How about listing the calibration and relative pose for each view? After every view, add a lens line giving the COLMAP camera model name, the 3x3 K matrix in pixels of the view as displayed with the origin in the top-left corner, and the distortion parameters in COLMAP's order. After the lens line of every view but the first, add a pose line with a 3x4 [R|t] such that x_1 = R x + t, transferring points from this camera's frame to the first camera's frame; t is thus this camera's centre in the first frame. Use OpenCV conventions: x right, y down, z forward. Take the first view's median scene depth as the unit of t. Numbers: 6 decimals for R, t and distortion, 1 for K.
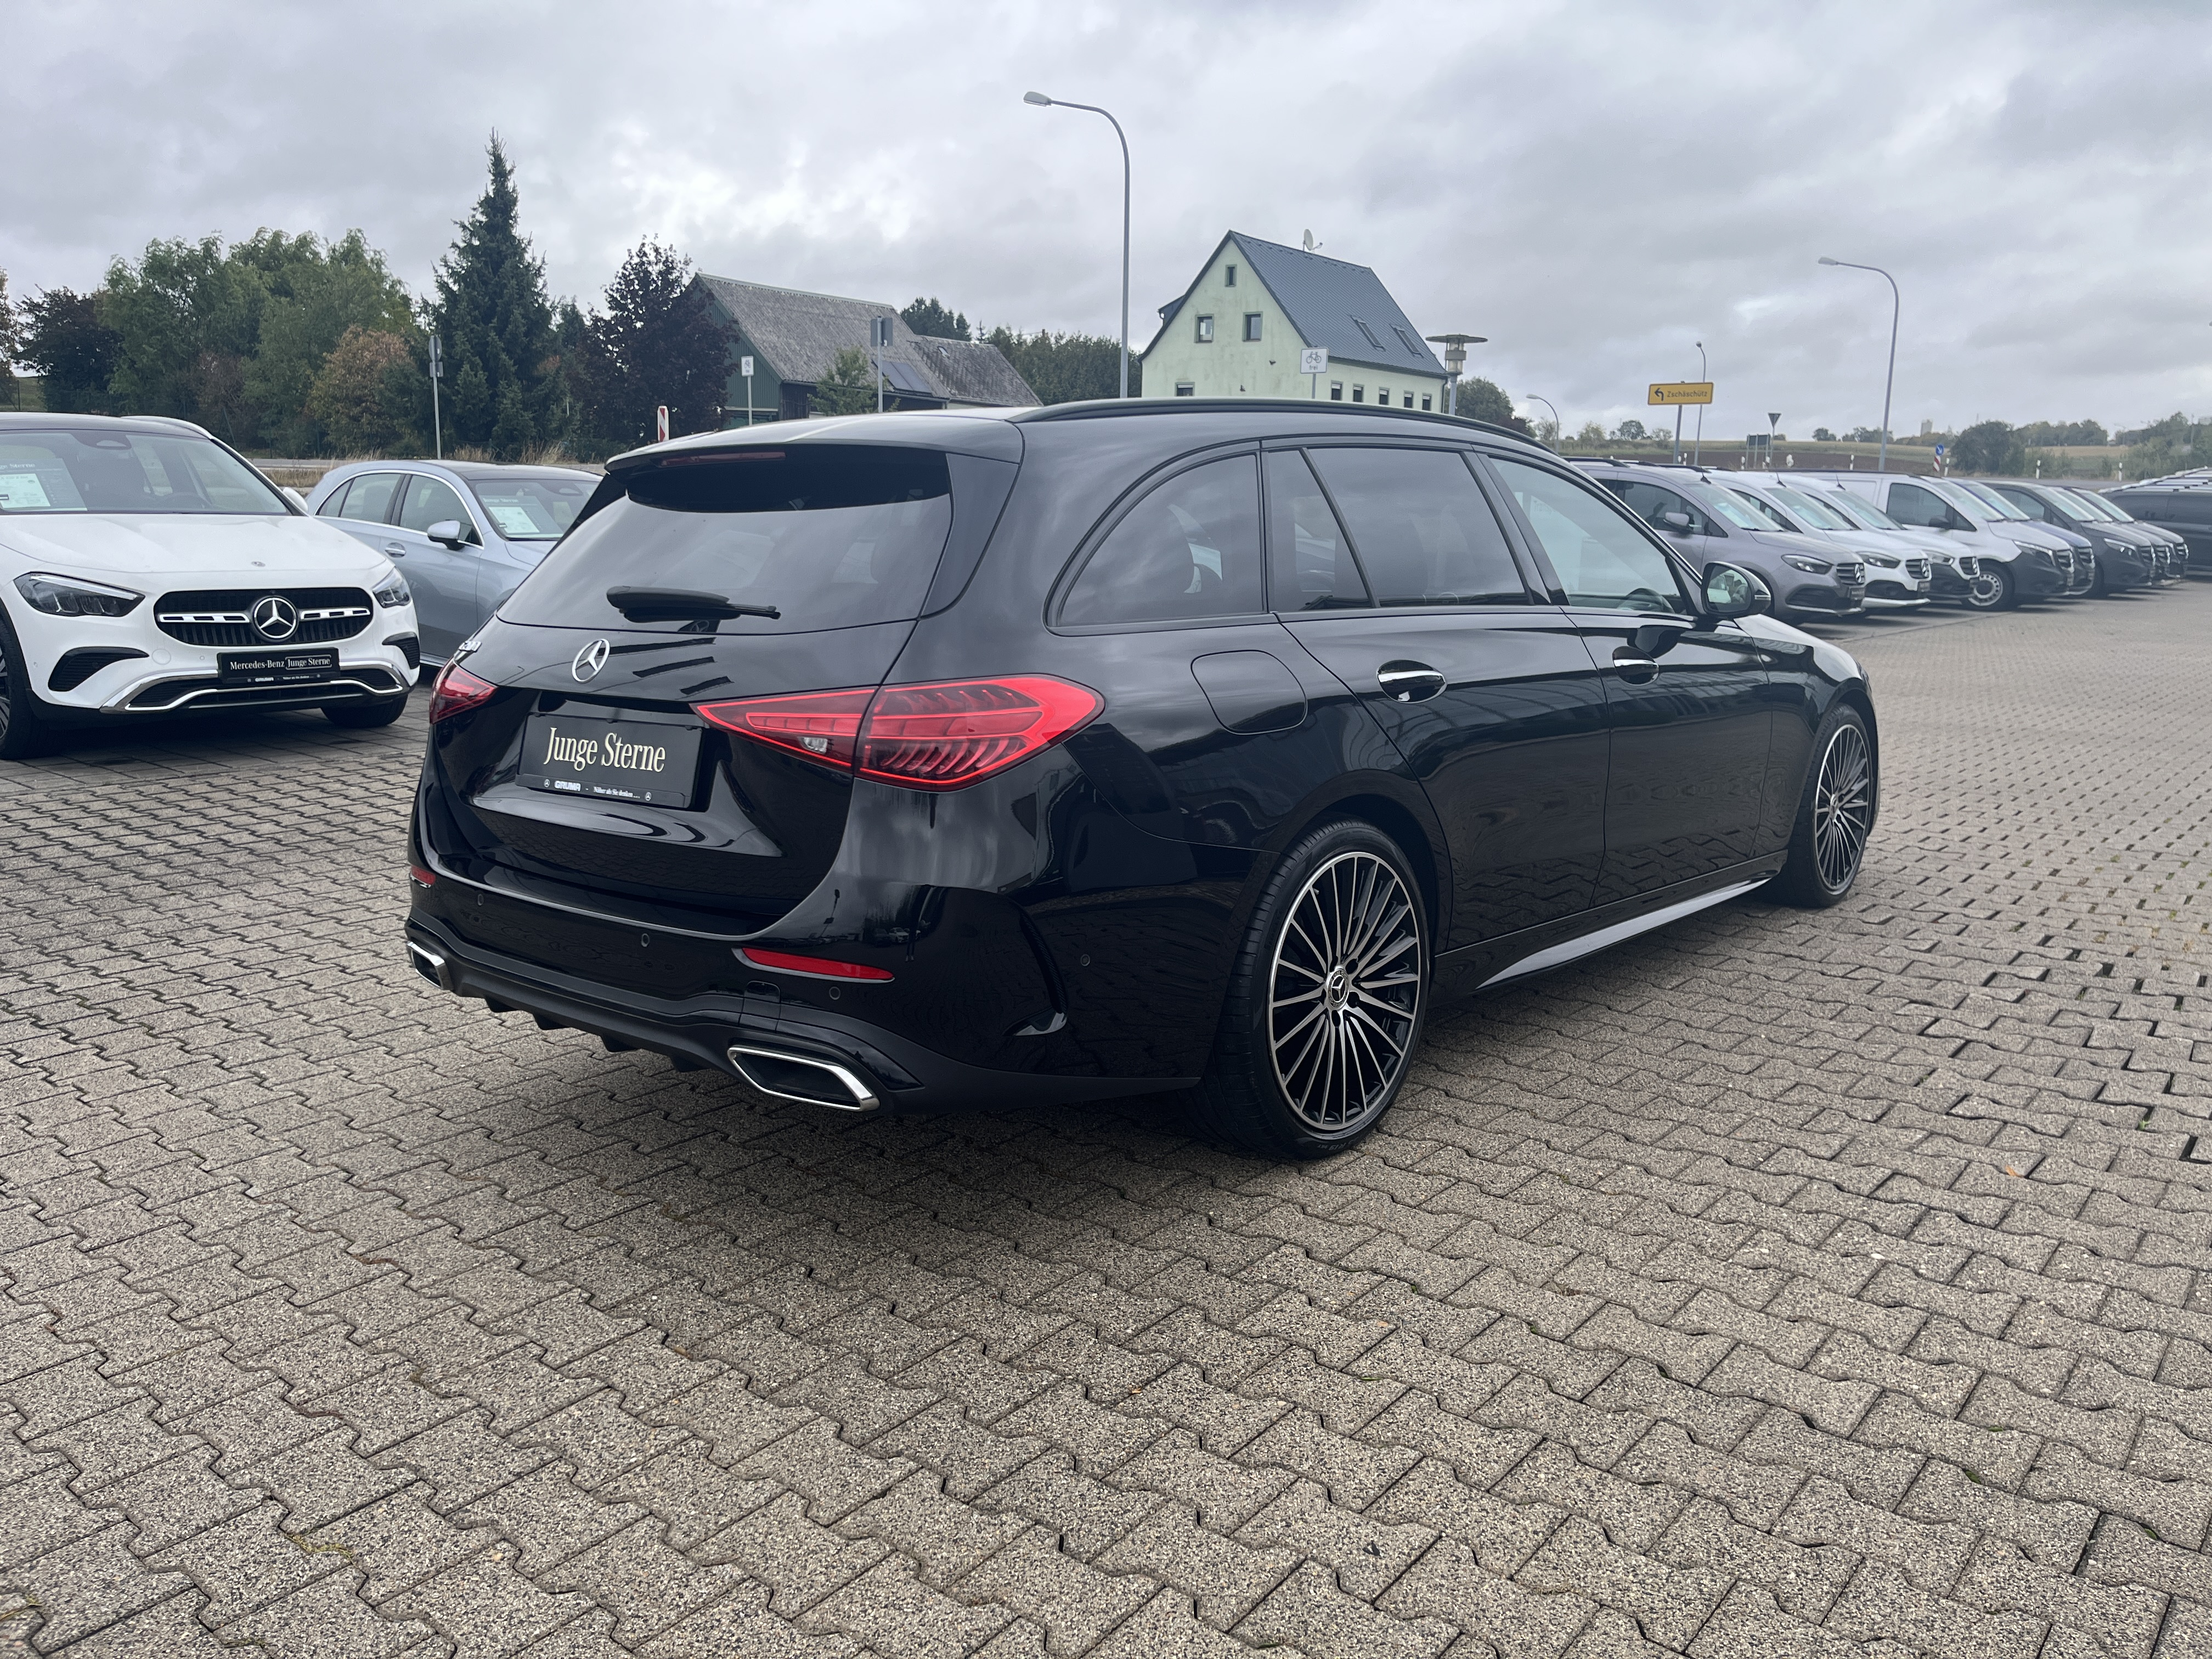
lens RADIAL K [[1661.8, 0, 1102.9], [0, 1661.8, 850.5], [0, 0, 1]] dist [0.033848, -0.032930]
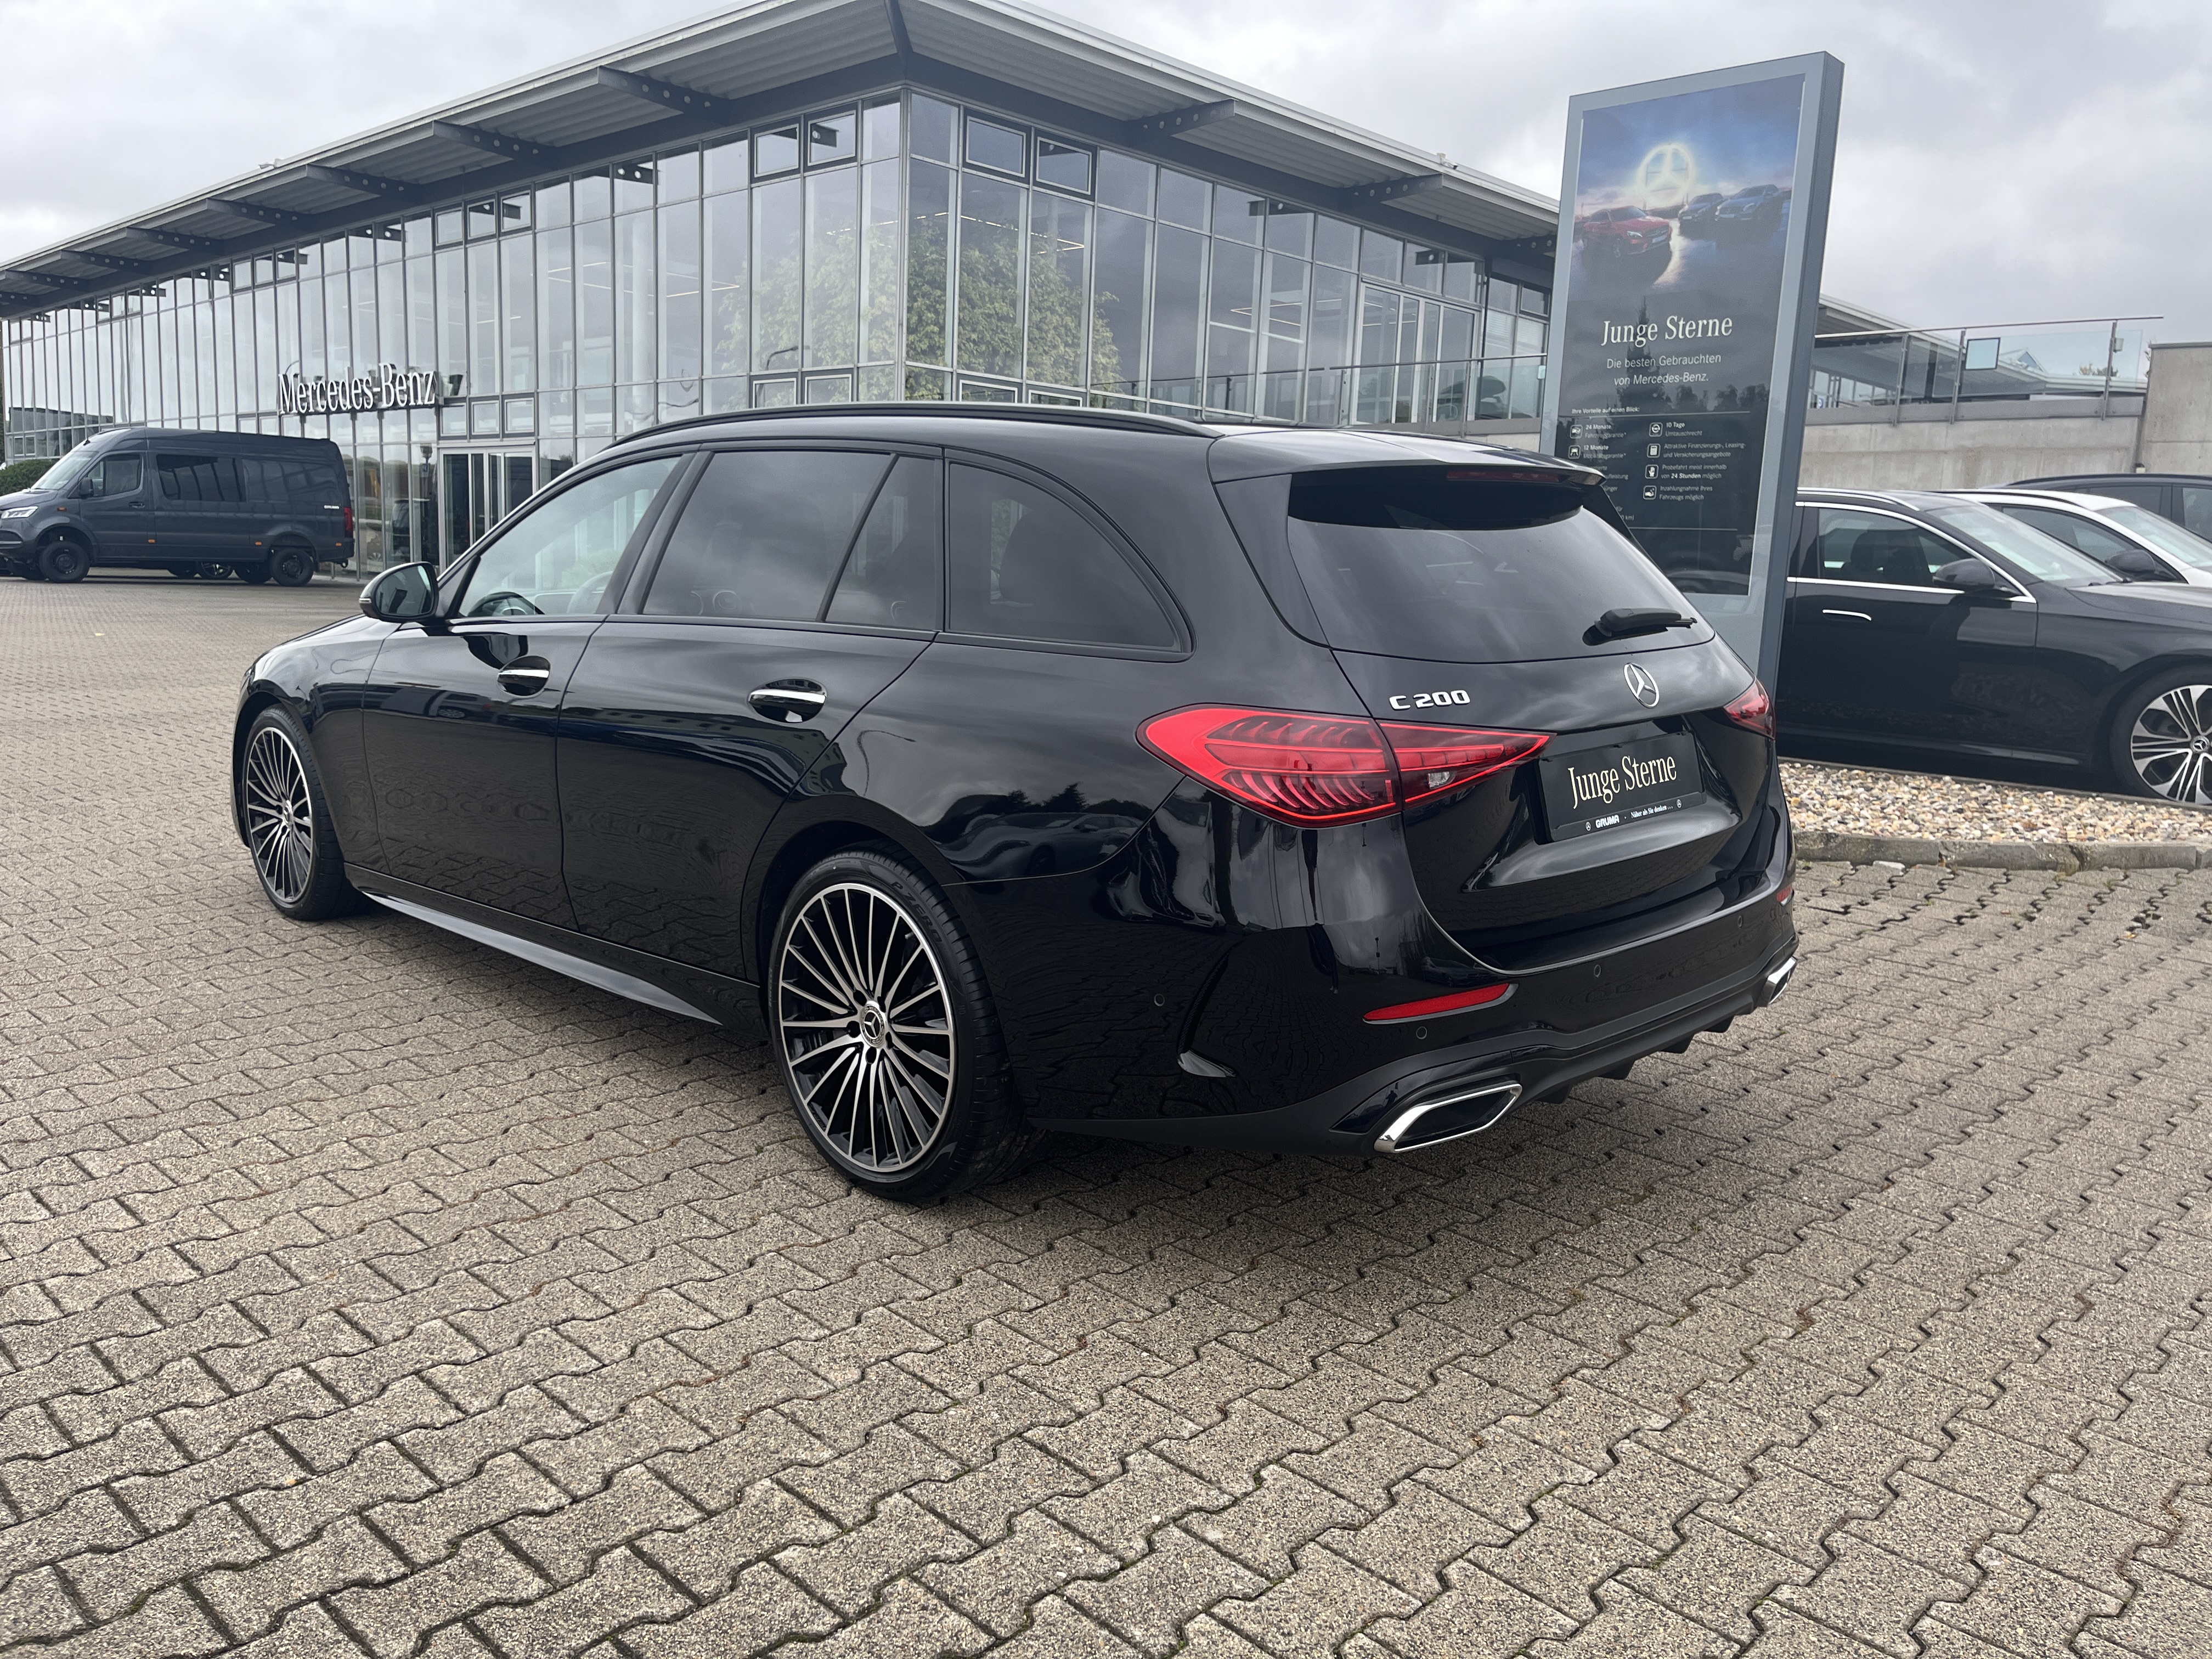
lens RADIAL K [[1661.8, 0, 1120.1], [0, 1661.8, 827.8], [0, 0, 1]] dist [0.033848, -0.032930]
pose [[0.101668, -0.176616, 0.979015, -1.302500], [0.174449, 0.972030, 0.157240, -0.237347], [-0.979403, 0.154802, 0.129634, 1.160135]]
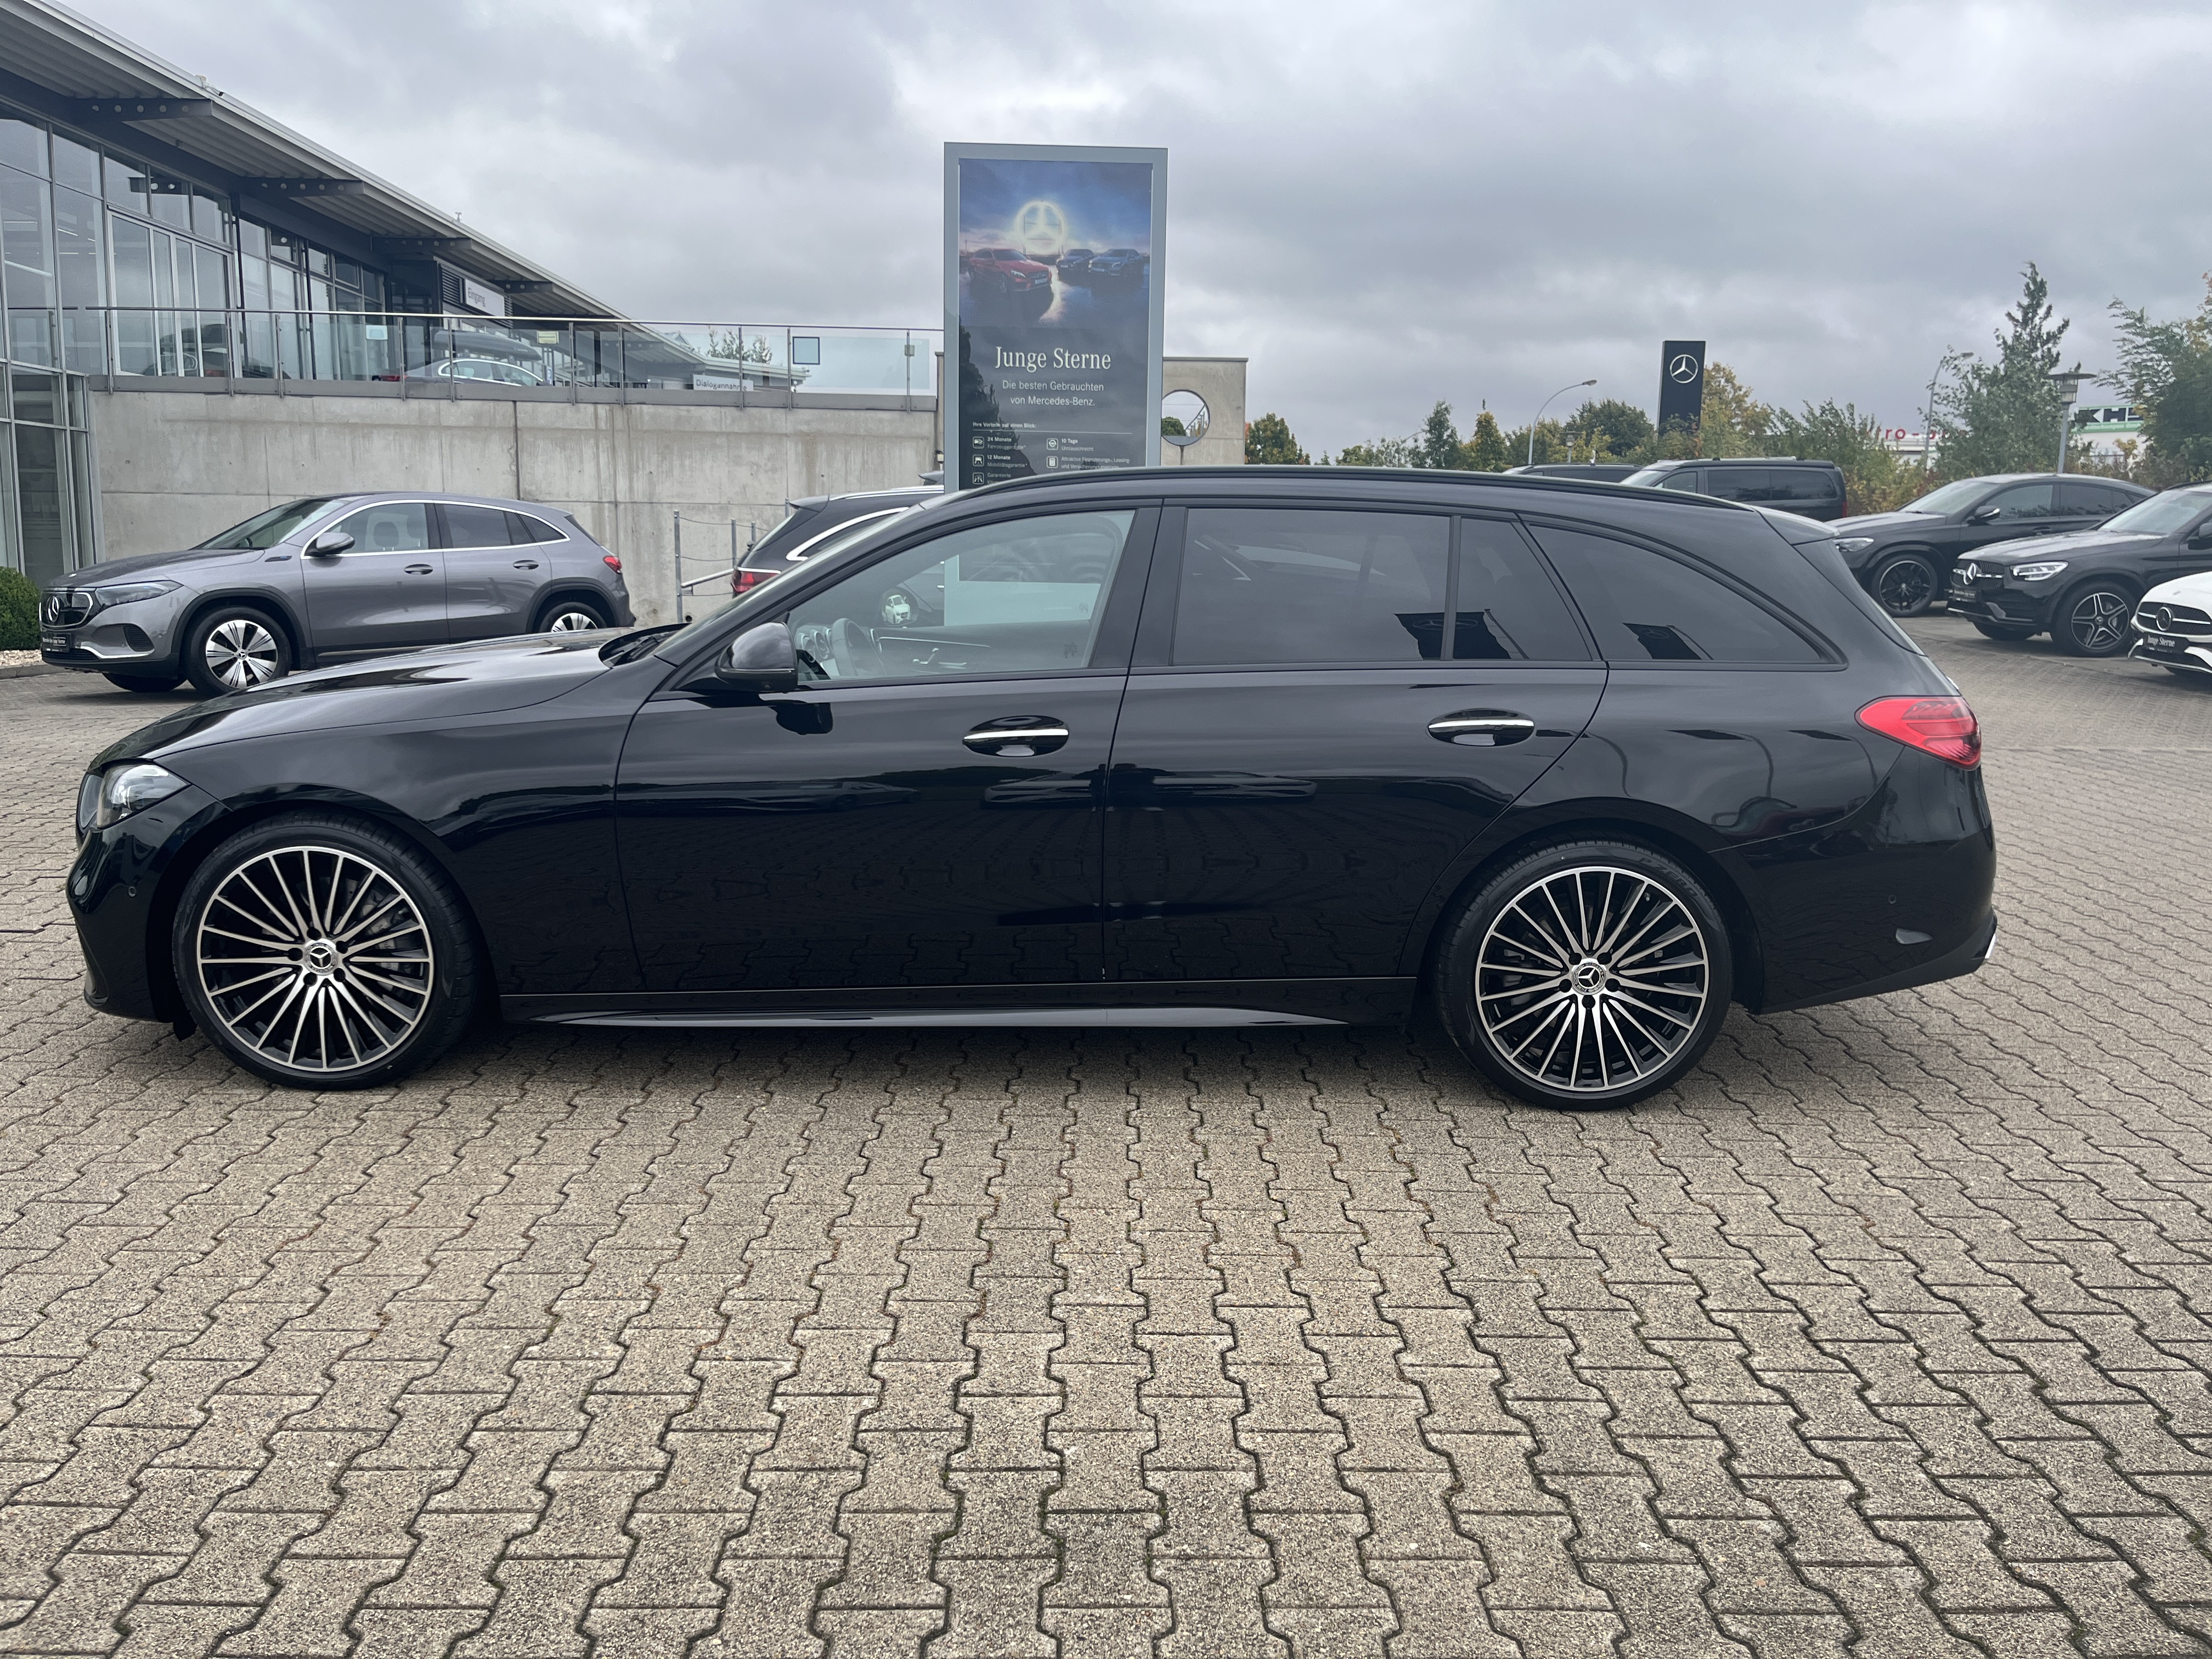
lens RADIAL K [[1661.8, 0, 1098.4], [0, 1661.8, 828.1], [0, 0, 1]] dist [0.033848, -0.032930]
pose [[-0.624318, -0.158248, 0.764974, -1.062735], [0.133632, 0.943196, 0.304177, -0.545373], [-0.769656, 0.292128, -0.567707, 2.486554]]
